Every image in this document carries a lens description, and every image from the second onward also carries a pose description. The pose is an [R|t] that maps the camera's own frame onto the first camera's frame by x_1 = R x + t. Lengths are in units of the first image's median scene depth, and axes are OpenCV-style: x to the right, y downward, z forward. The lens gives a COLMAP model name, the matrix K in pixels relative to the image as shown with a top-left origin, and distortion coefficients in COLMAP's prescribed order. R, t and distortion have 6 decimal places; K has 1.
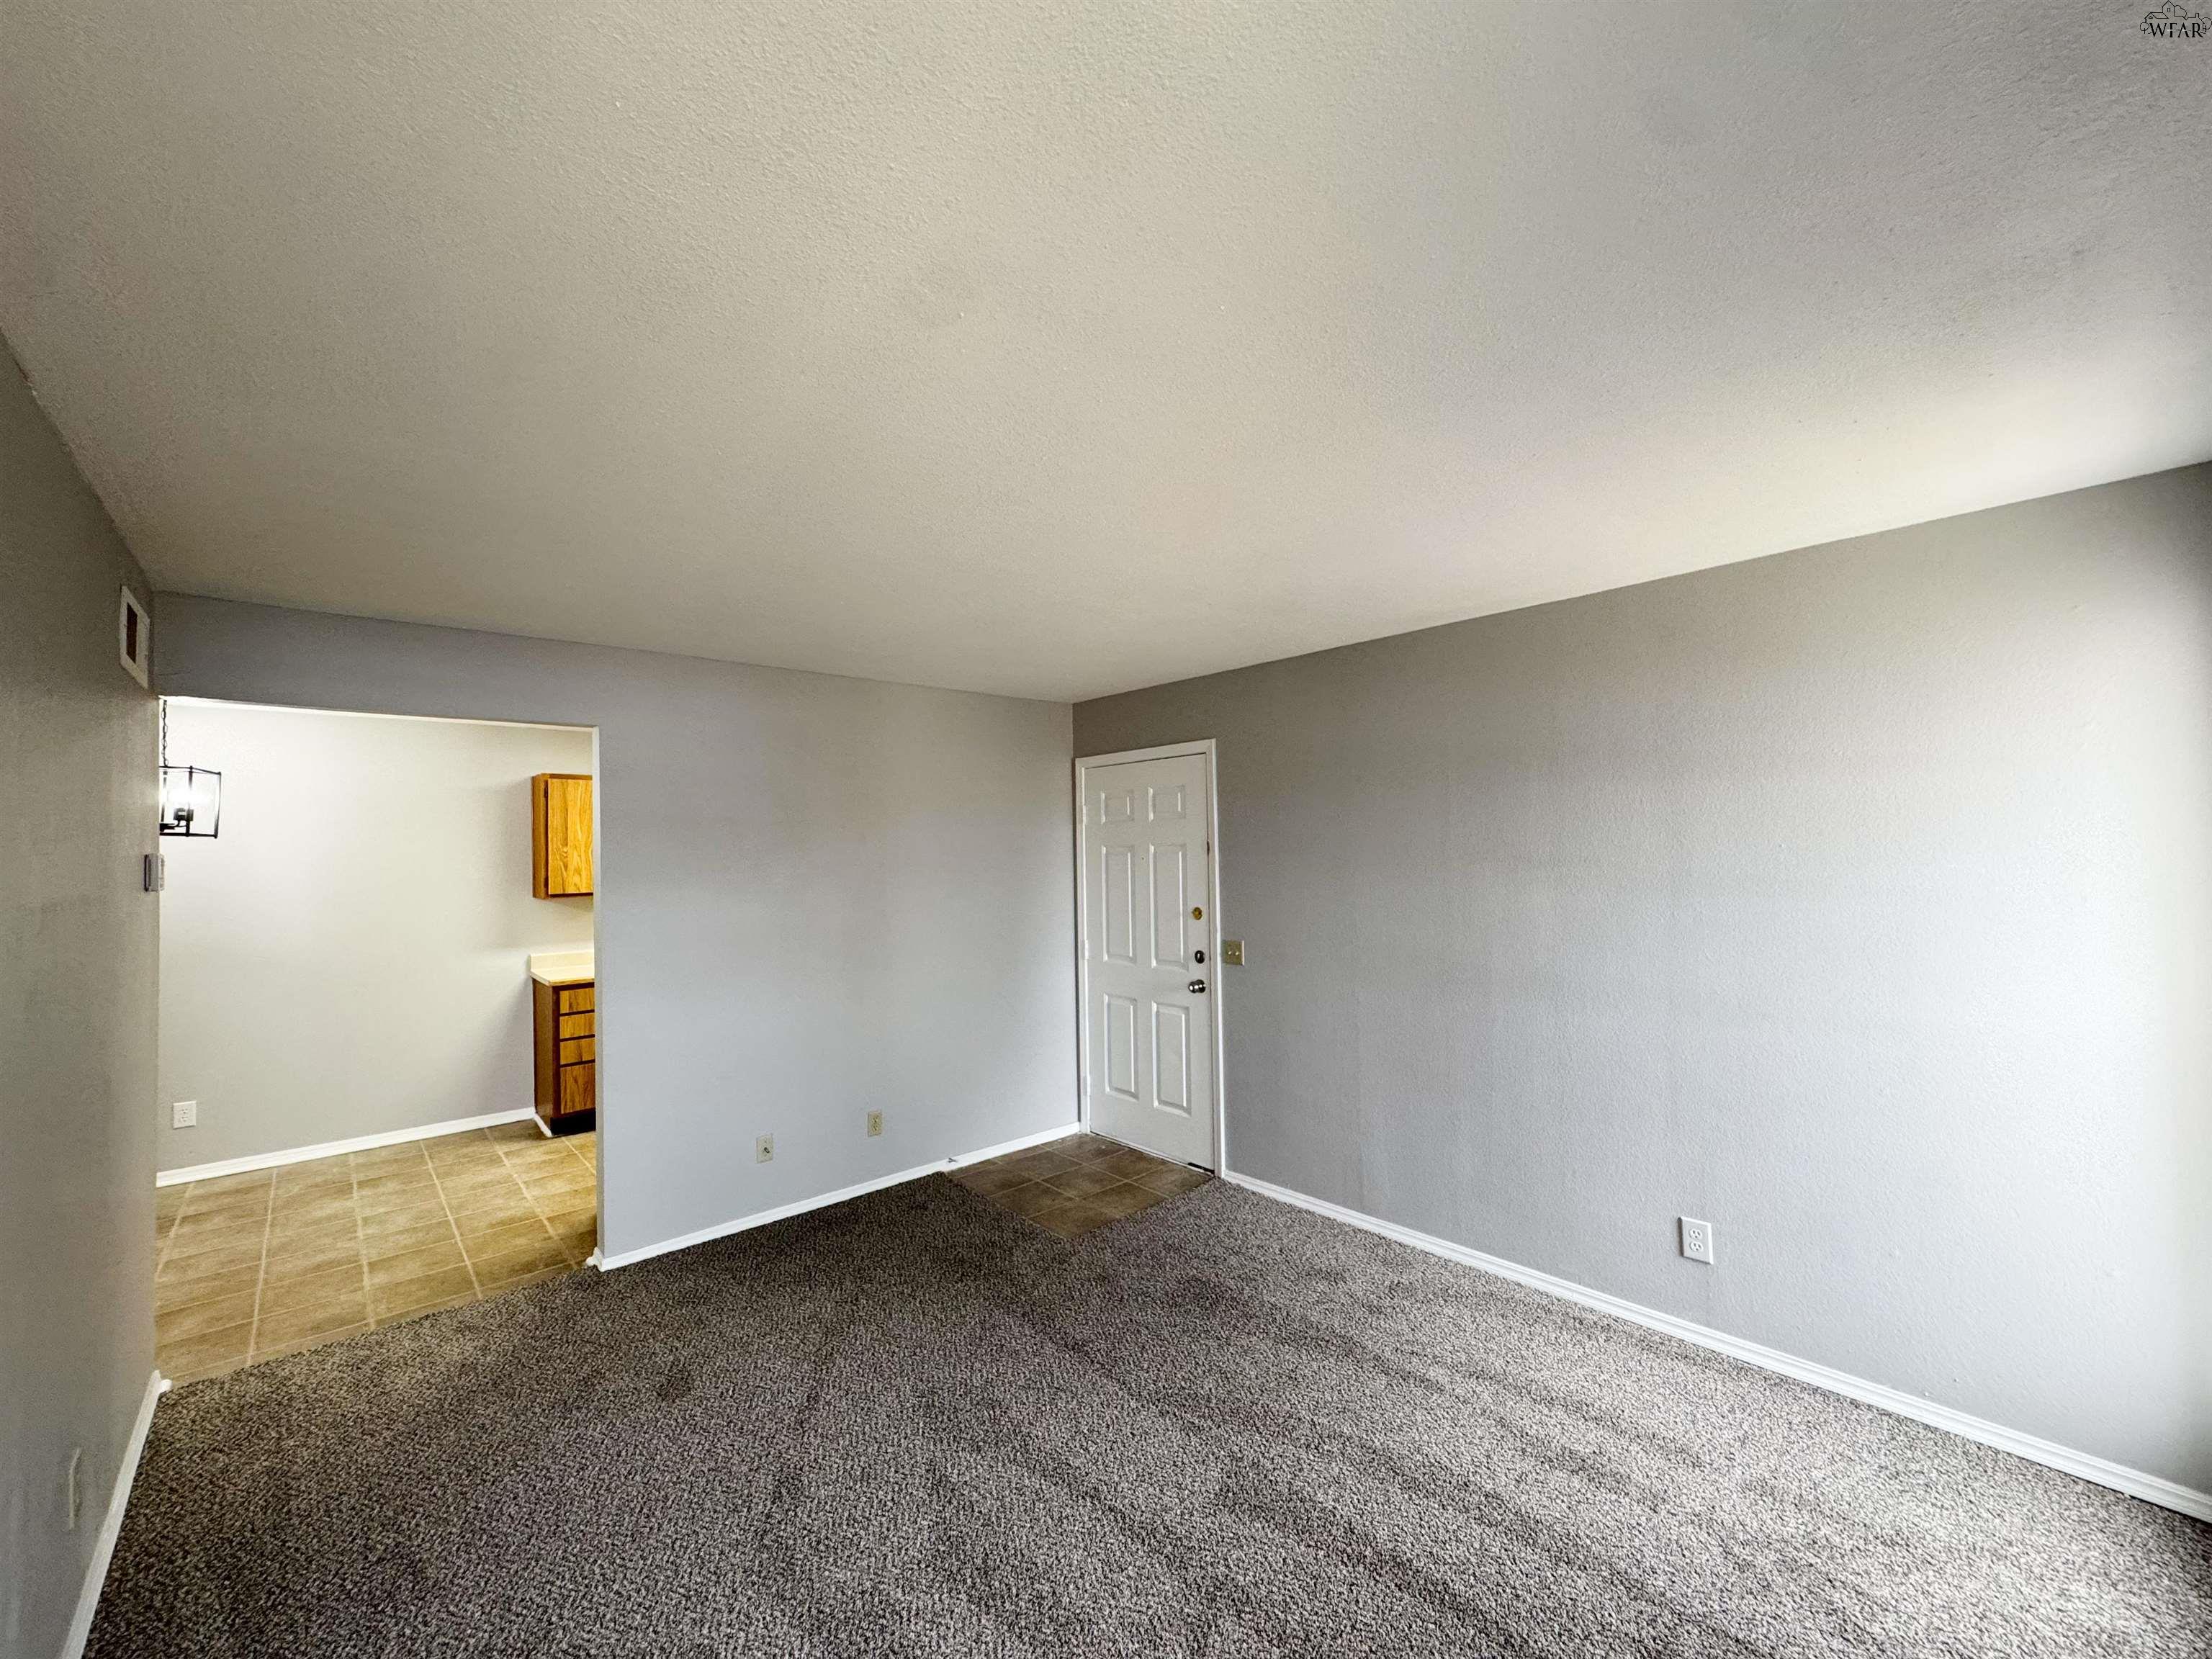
lens RADIAL K [[885.9, 0, 1107.8], [0, 885.9, 836.7], [0, 0, 1]] dist [-0.000420, 0.000049]
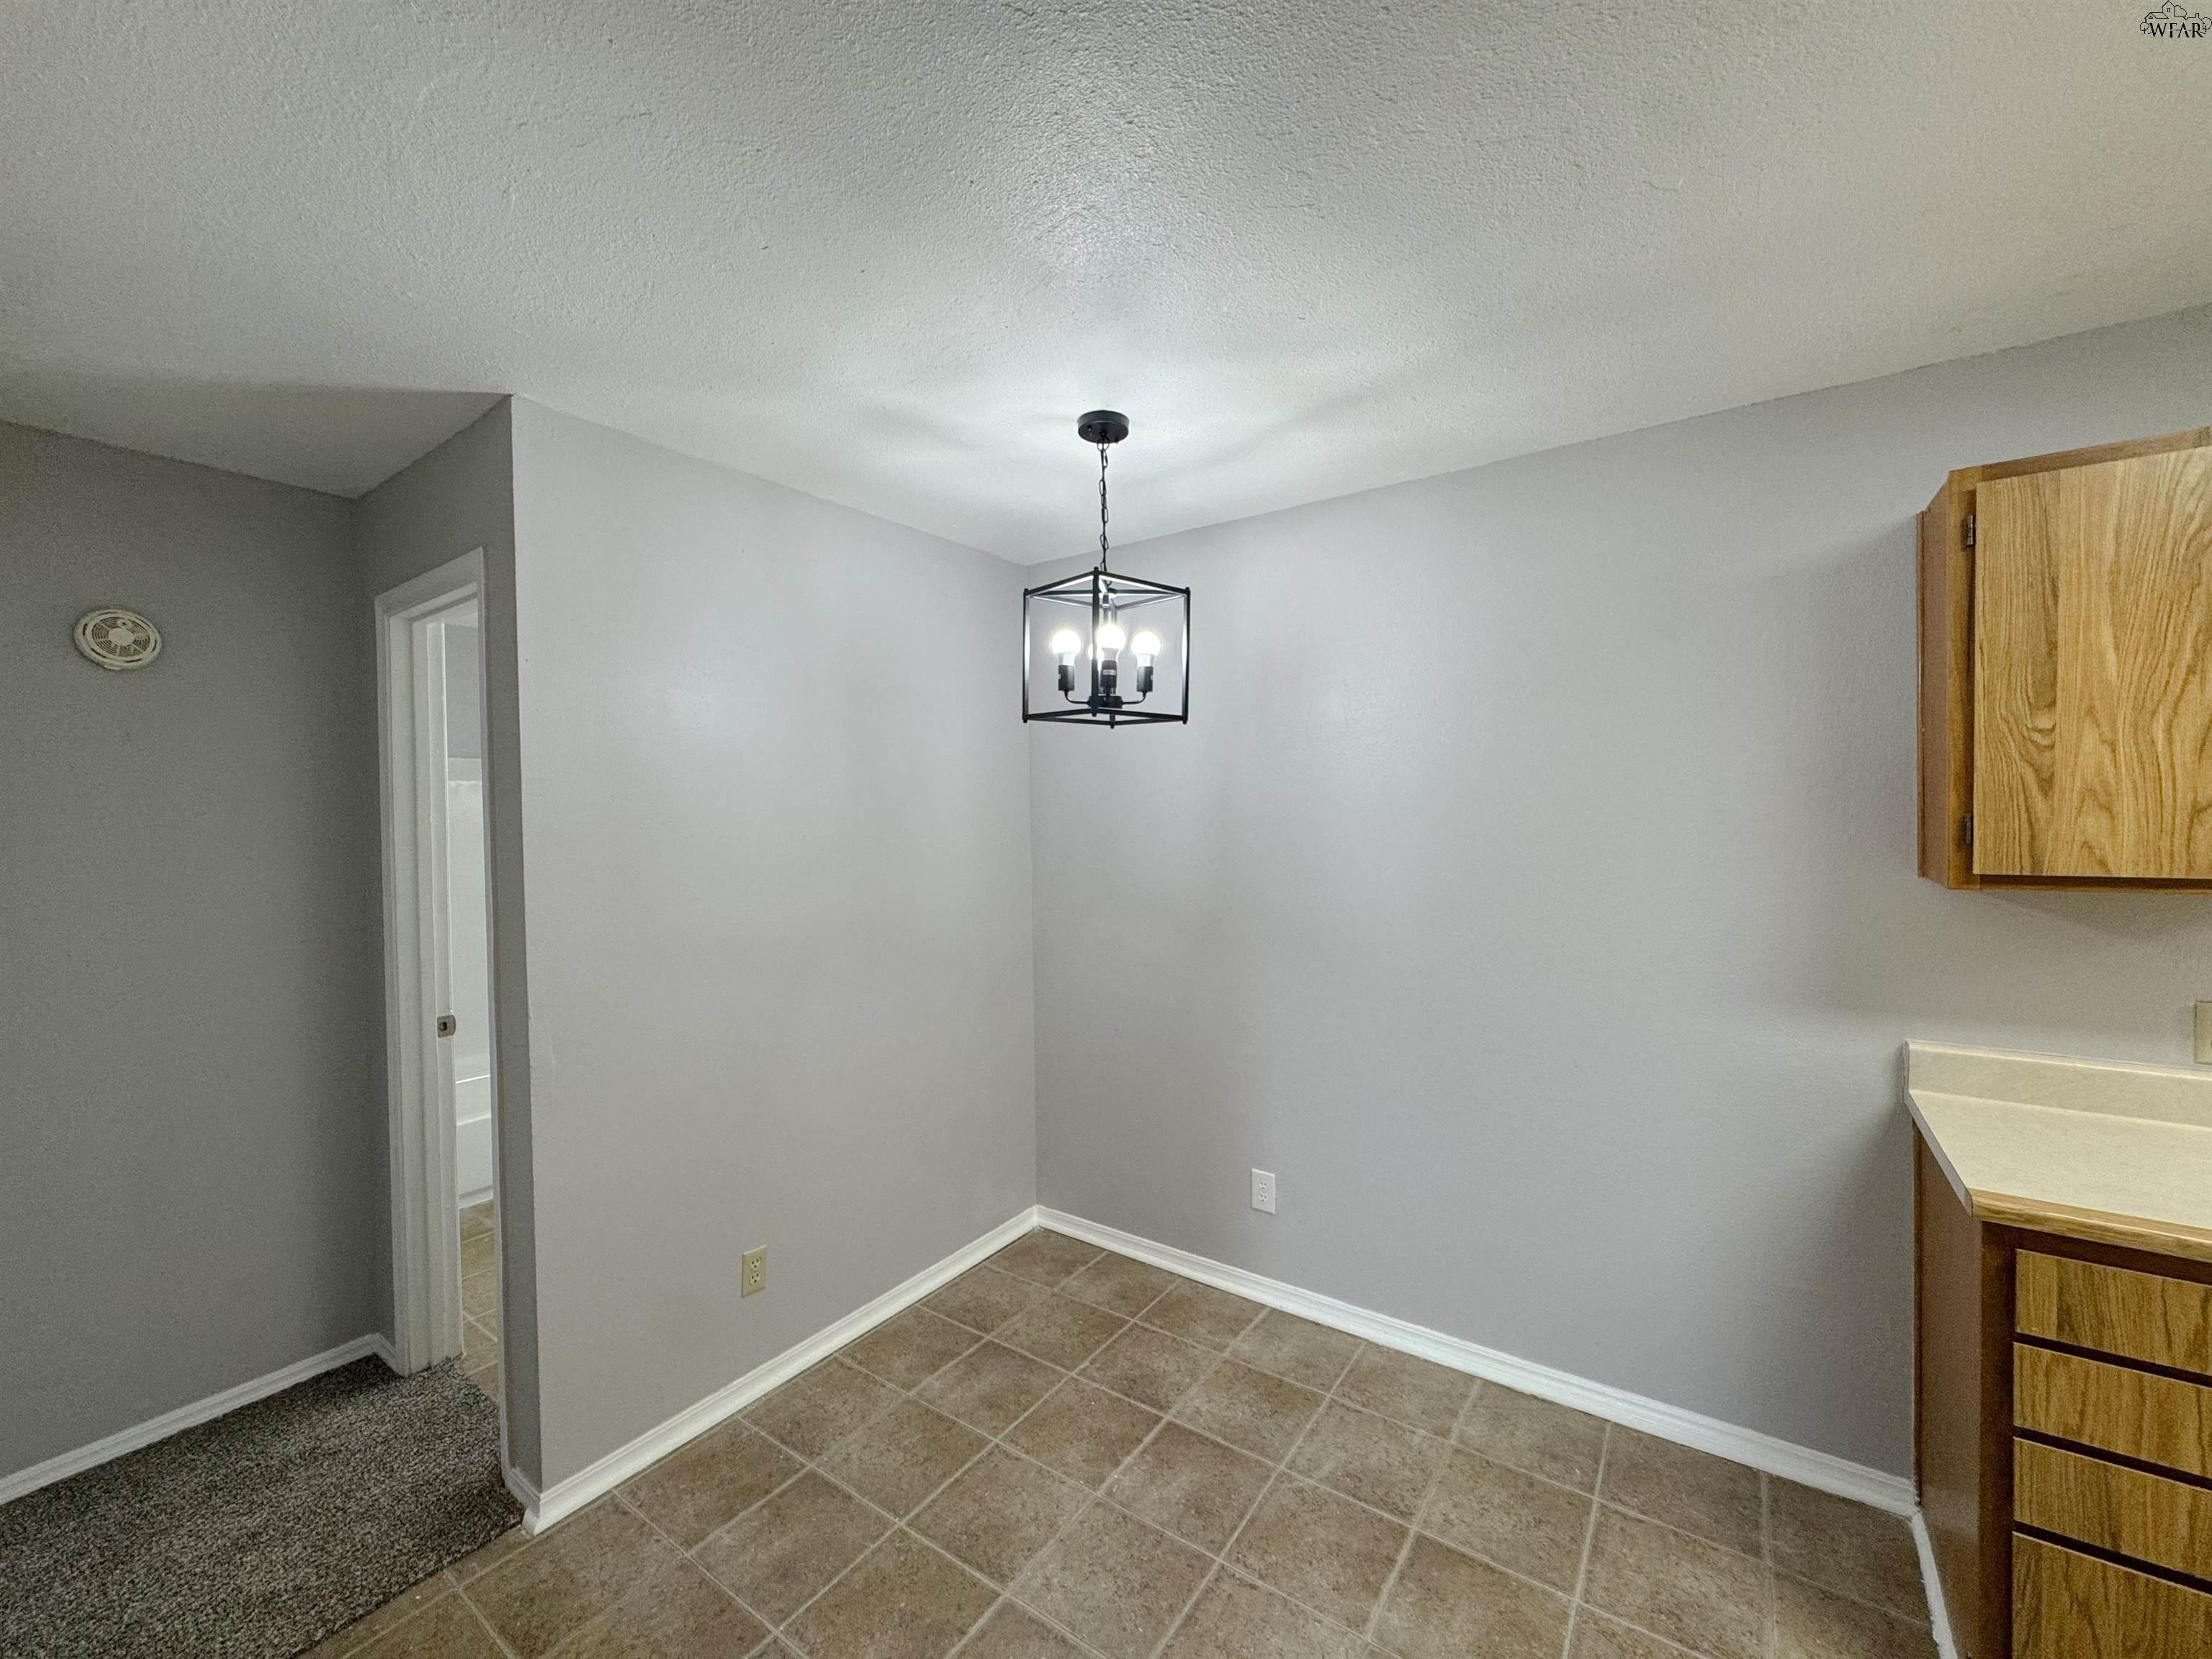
lens RADIAL K [[885.9, 0, 1106.7], [0, 885.9, 827.7], [0, 0, 1]] dist [-0.000420, 0.000049]
pose [[0.227054, 0.032697, -0.973333, -0.422924], [0.022825, 0.998983, 0.038884, 0.032320], [0.973615, -0.031045, 0.226077, 0.673077]]
